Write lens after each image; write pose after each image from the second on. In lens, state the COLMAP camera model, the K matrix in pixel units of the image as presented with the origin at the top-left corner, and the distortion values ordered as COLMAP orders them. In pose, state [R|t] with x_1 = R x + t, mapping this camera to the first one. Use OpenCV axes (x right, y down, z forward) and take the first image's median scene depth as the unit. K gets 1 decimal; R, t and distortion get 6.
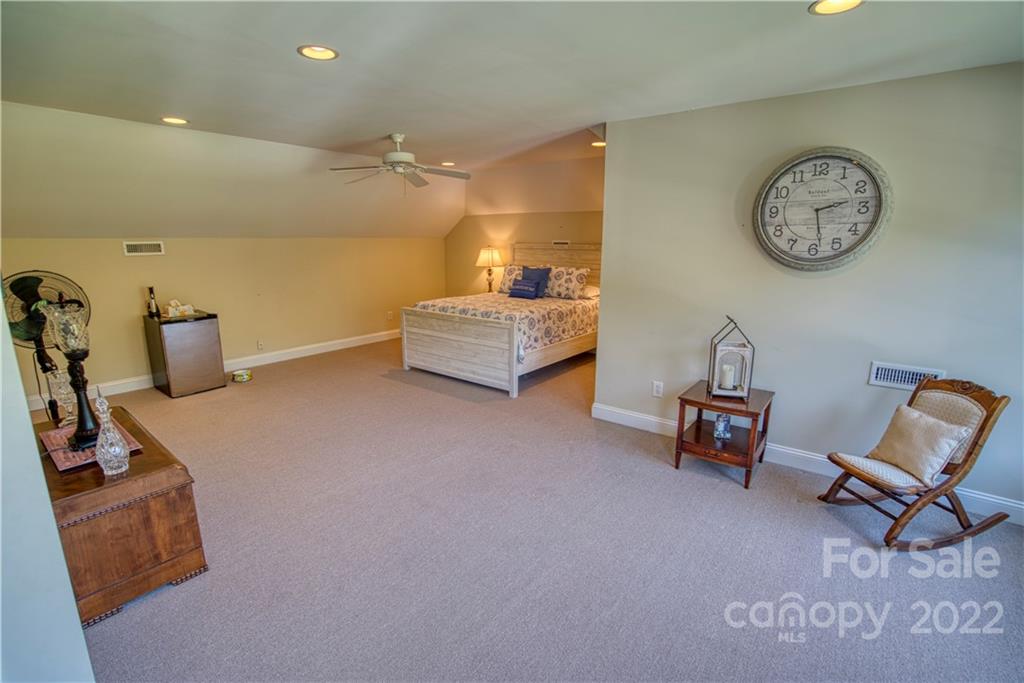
lens RADIAL K [[470.8, 0, 510.0], [0, 470.8, 343.5], [0, 0, 1]] dist [-0.053361, 0.019104]
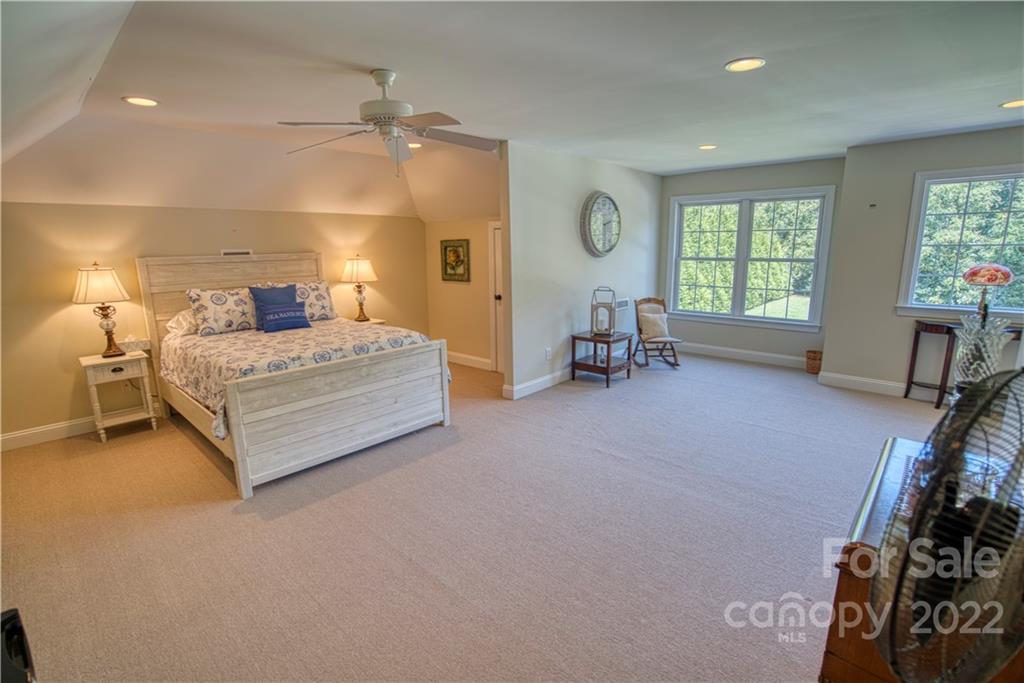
lens RADIAL K [[470.8, 0, 510.0], [0, 470.8, 343.5], [0, 0, 1]] dist [-0.053361, 0.019104]
pose [[0.086129, -0.211782, 0.973514, -0.753513], [0.229308, 0.955125, 0.187495, -0.156731], [-0.969536, 0.207086, 0.130827, 0.701690]]
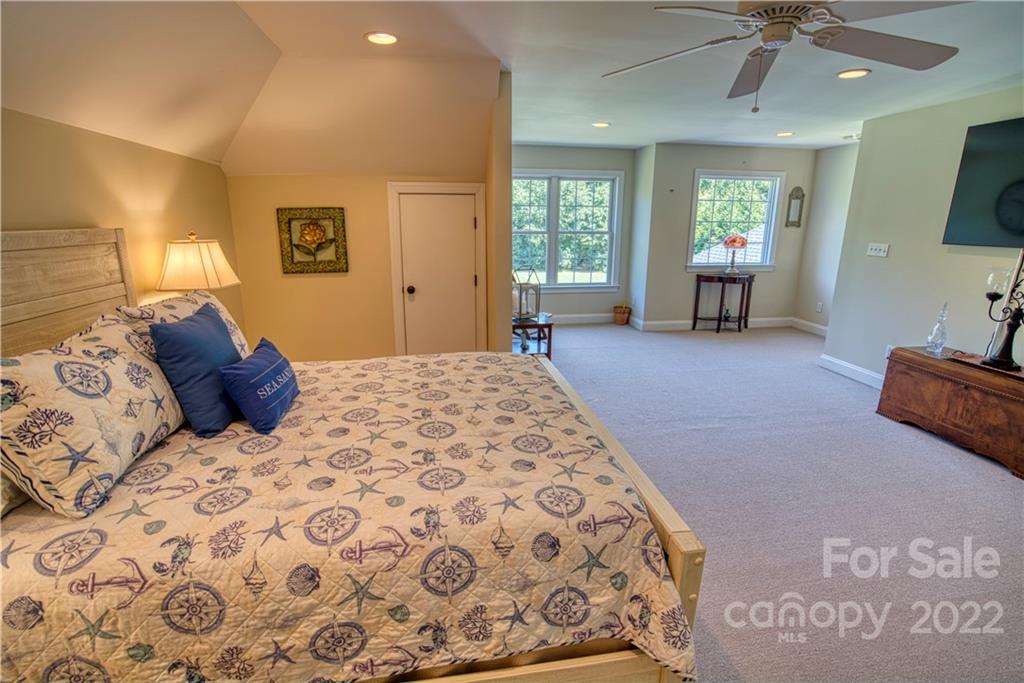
lens RADIAL K [[470.8, 0, 510.0], [0, 470.8, 343.5], [0, 0, 1]] dist [-0.053361, 0.019104]
pose [[-0.729976, -0.187386, 0.657284, -0.315843], [0.138225, 0.901335, 0.410474, -0.281590], [-0.669350, 0.390490, -0.632051, 1.280346]]
